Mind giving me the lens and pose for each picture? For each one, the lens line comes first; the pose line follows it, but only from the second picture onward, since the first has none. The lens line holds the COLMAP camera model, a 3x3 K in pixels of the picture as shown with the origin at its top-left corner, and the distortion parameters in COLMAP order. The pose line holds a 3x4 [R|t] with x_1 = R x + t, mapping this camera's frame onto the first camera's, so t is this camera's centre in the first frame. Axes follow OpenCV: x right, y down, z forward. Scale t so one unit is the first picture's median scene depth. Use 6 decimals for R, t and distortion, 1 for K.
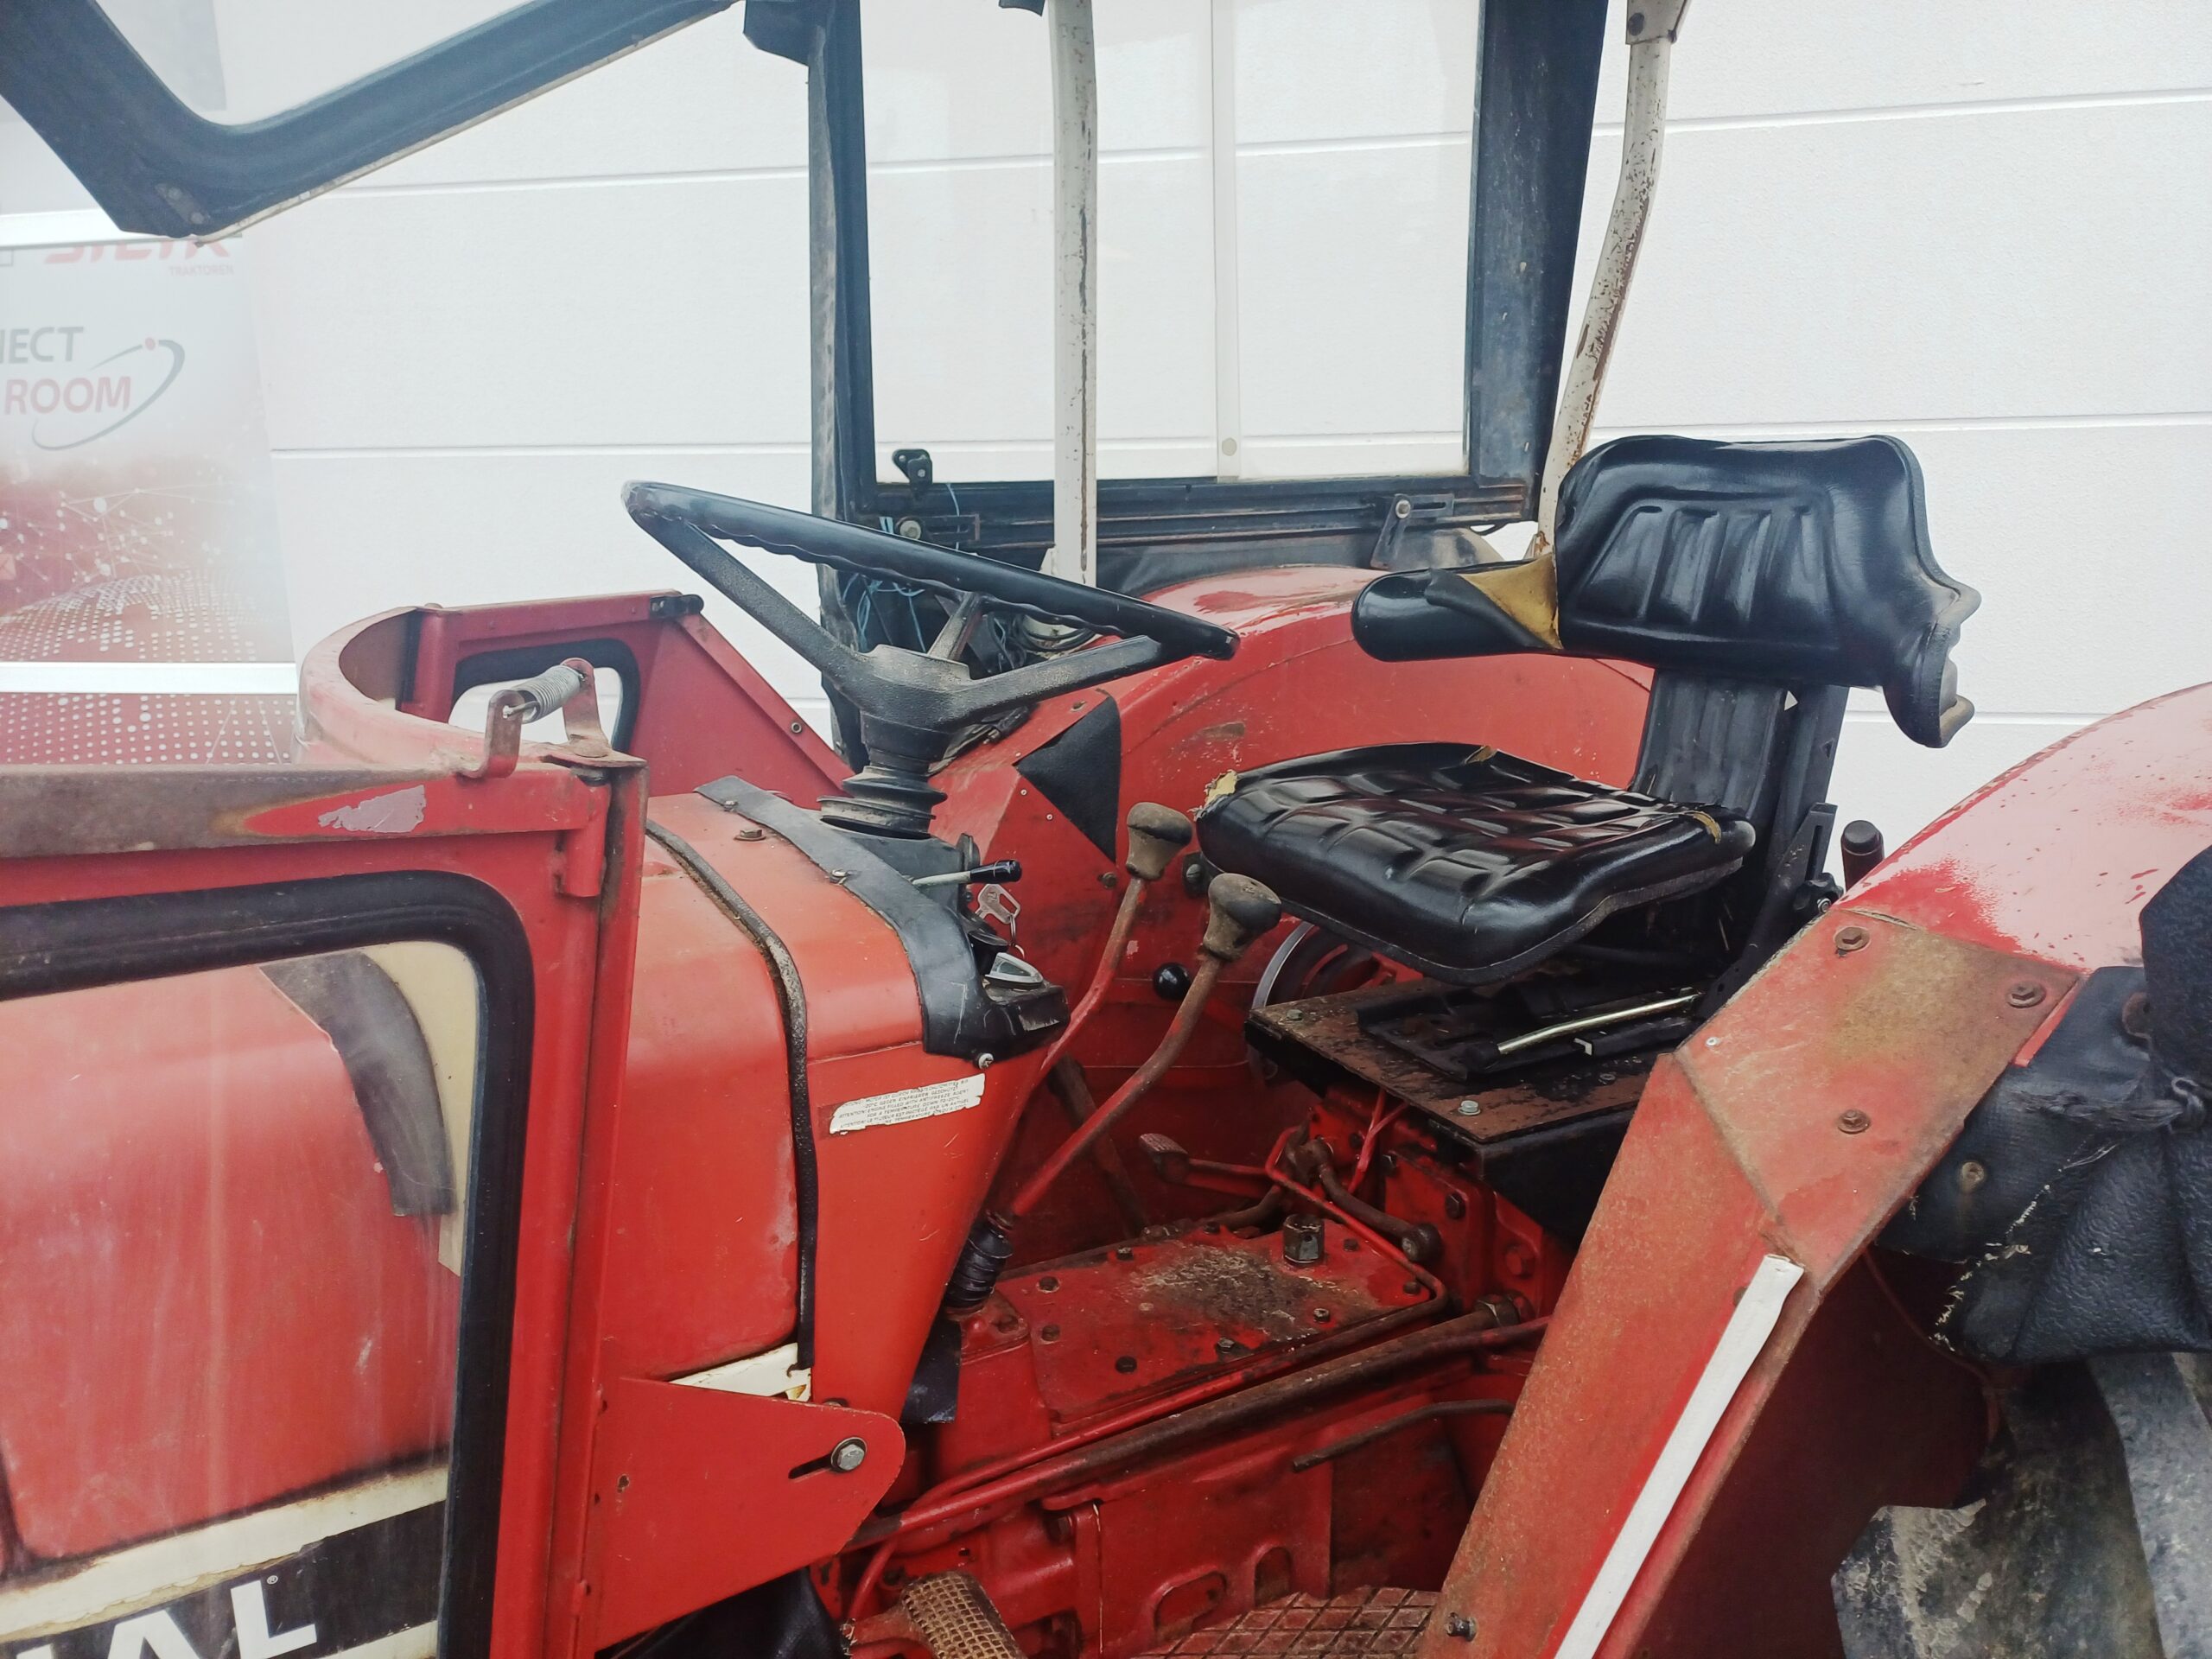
lens RADIAL K [[1581.6, 0, 1127.9], [0, 1581.6, 833.2], [0, 0, 1]] dist [0.084181, -0.072559]
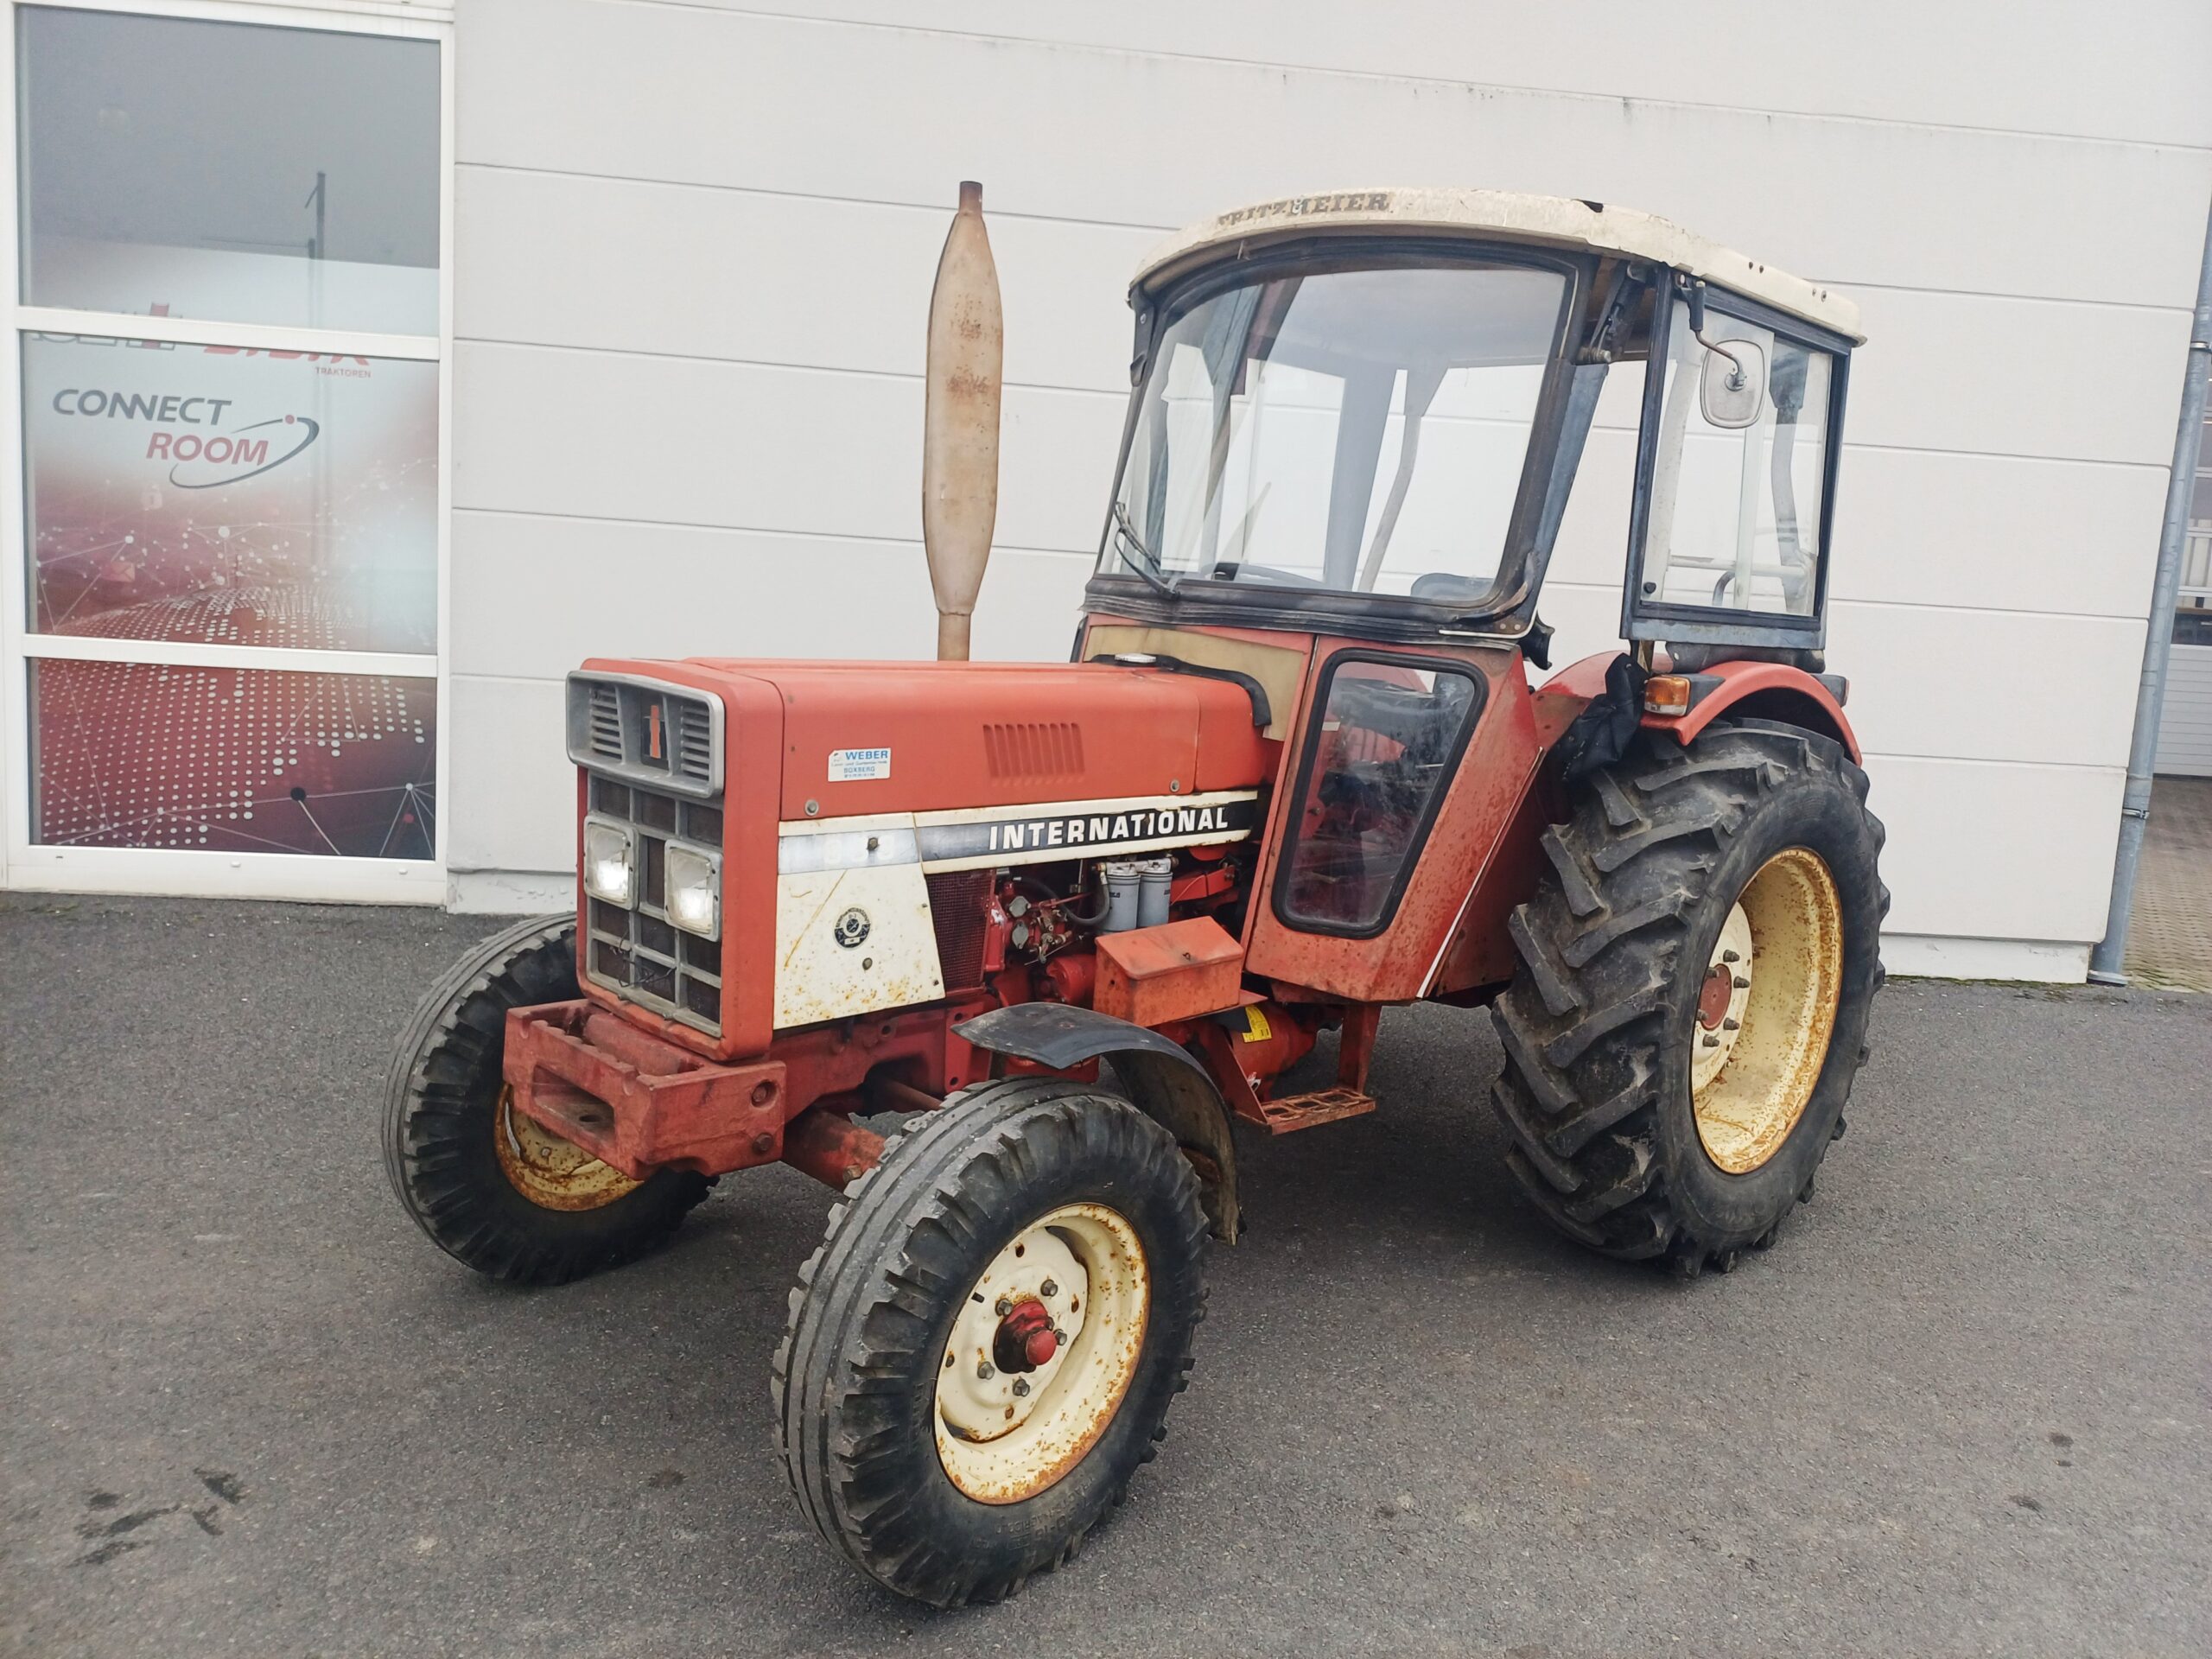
lens RADIAL K [[1581.6, 0, 1108.6], [0, 1581.6, 810.8], [0, 0, 1]] dist [0.084181, -0.072559]
pose [[0.955700, 0.033818, 0.292393, -0.324097], [-0.010563, 0.996678, -0.080751, 0.125330], [-0.294153, 0.074085, 0.952883, -0.460695]]
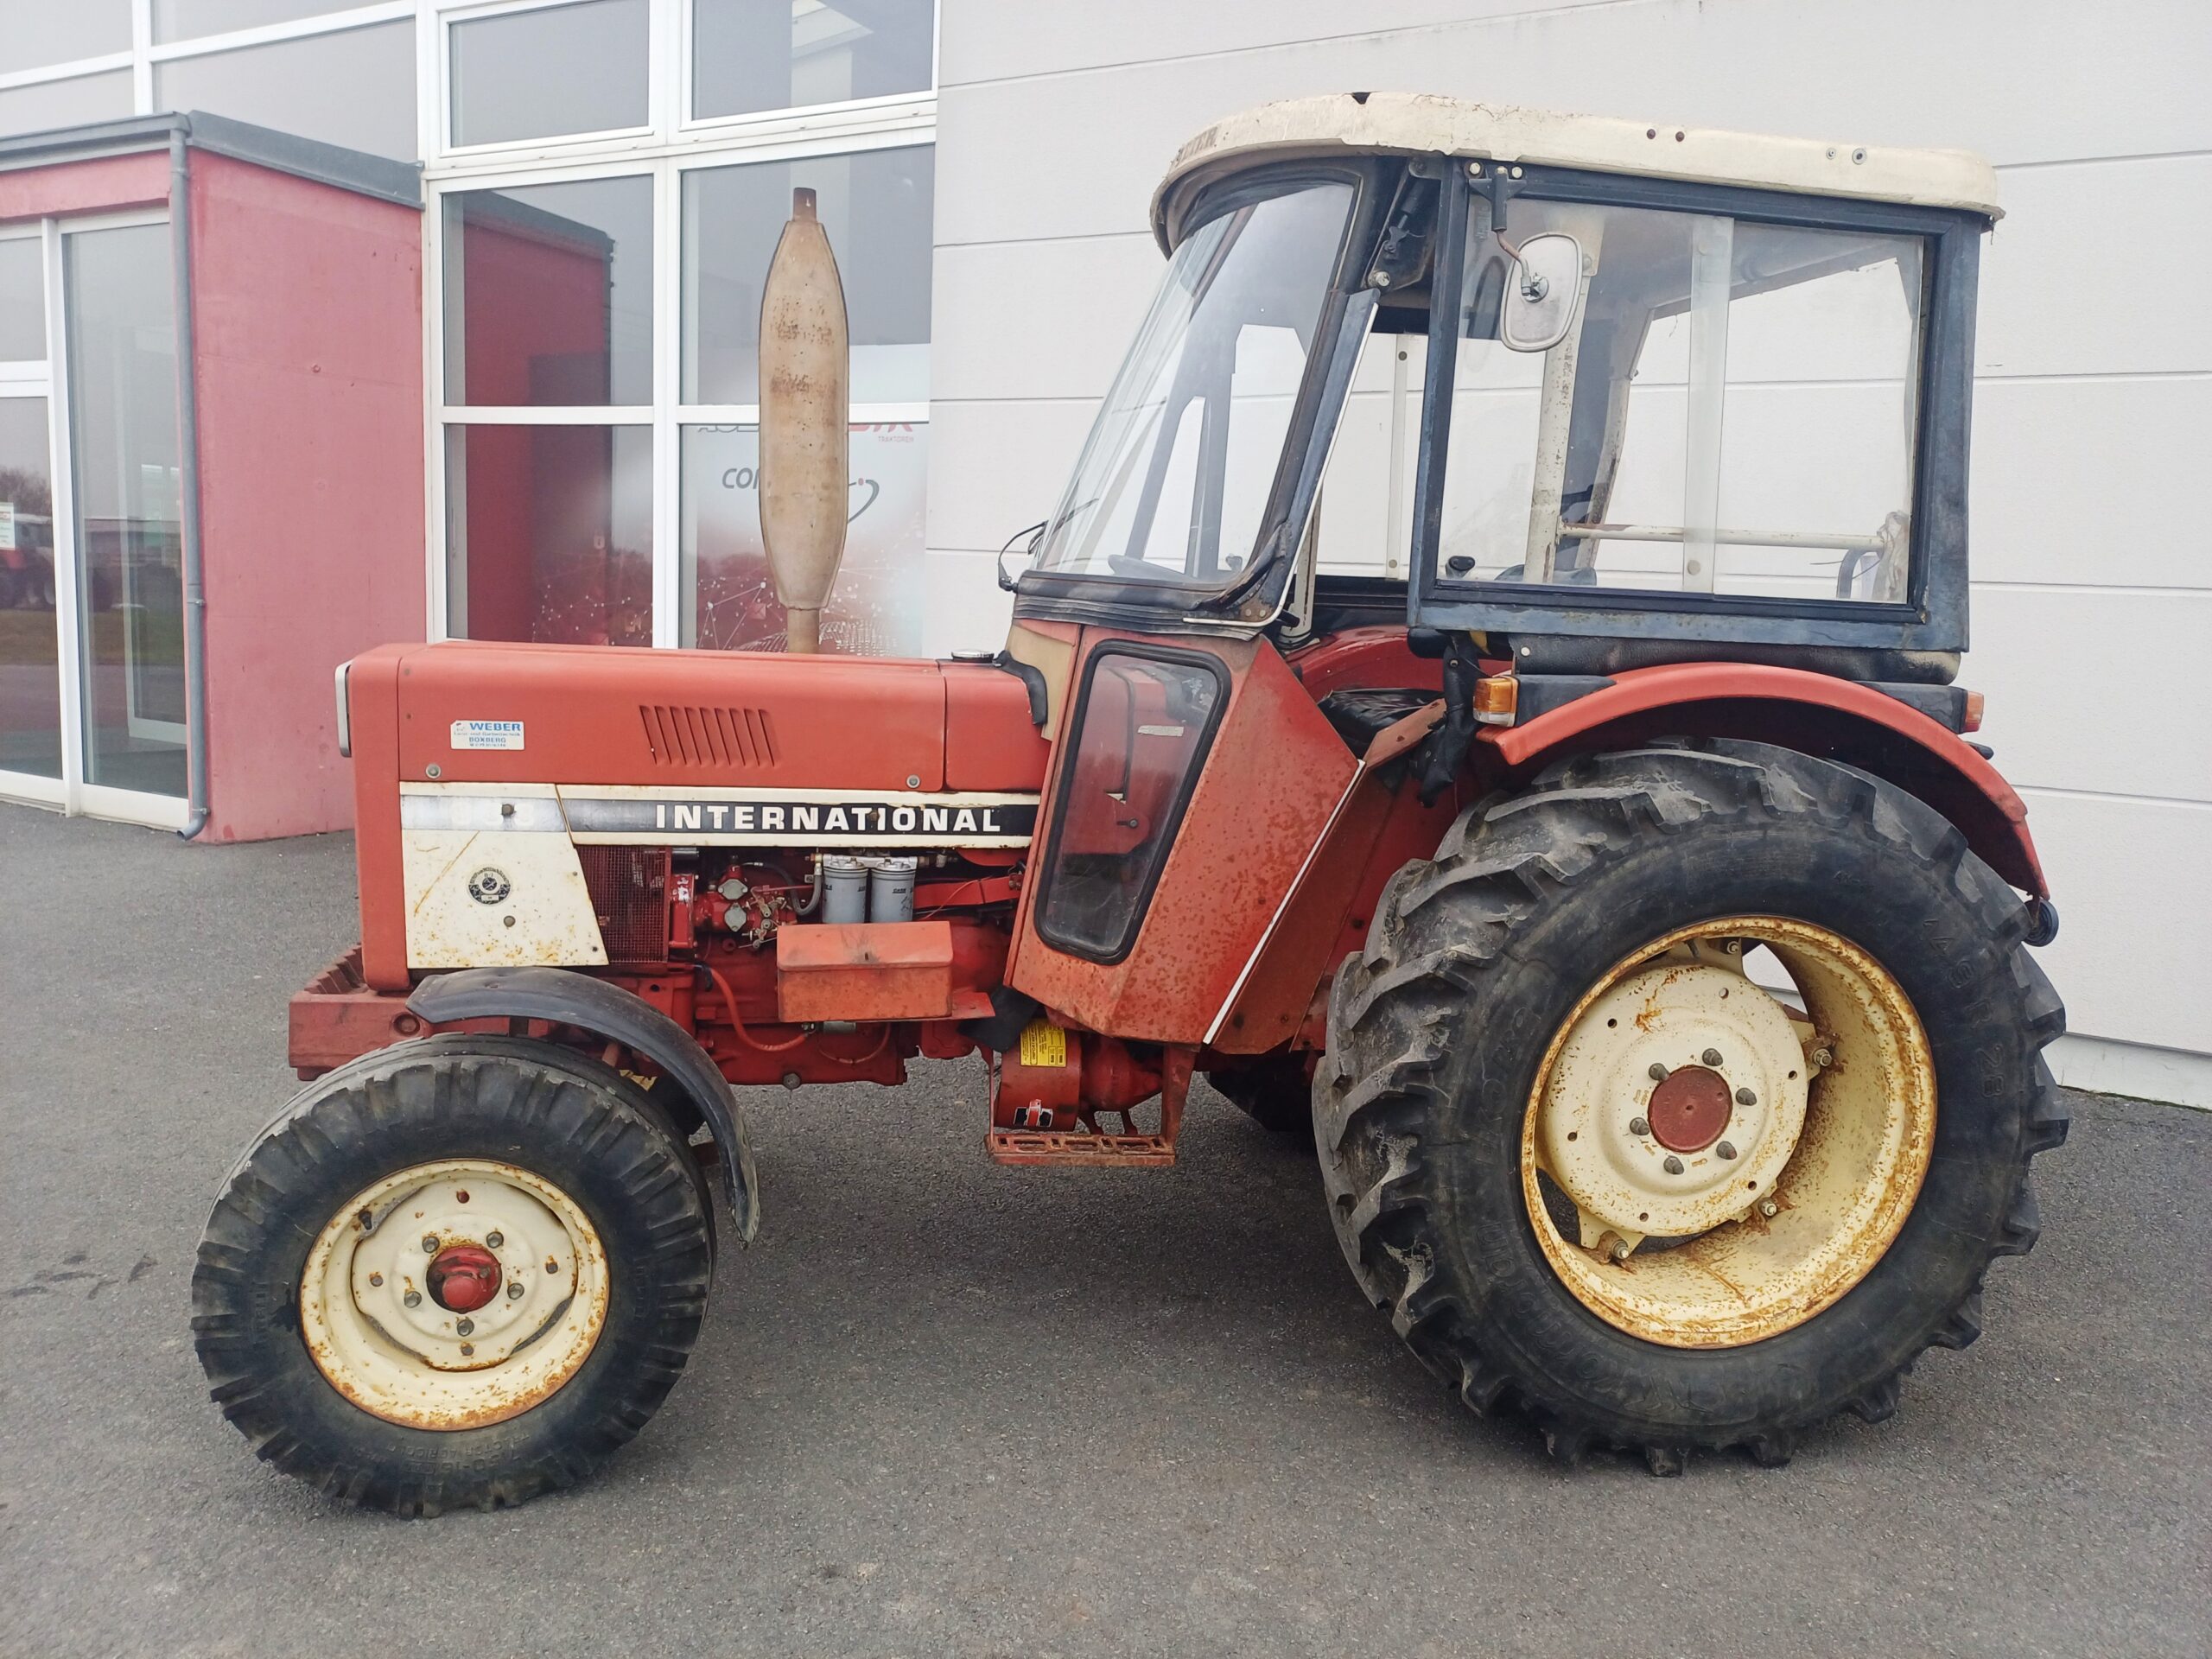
lens RADIAL K [[1581.6, 0, 1143.4], [0, 1581.6, 829.7], [0, 0, 1]] dist [0.084181, -0.072559]
pose [[0.955496, 0.099973, -0.277548, 0.147405], [-0.121638, 0.990641, -0.061924, 0.109030], [0.268759, 0.092928, 0.958714, -0.424042]]
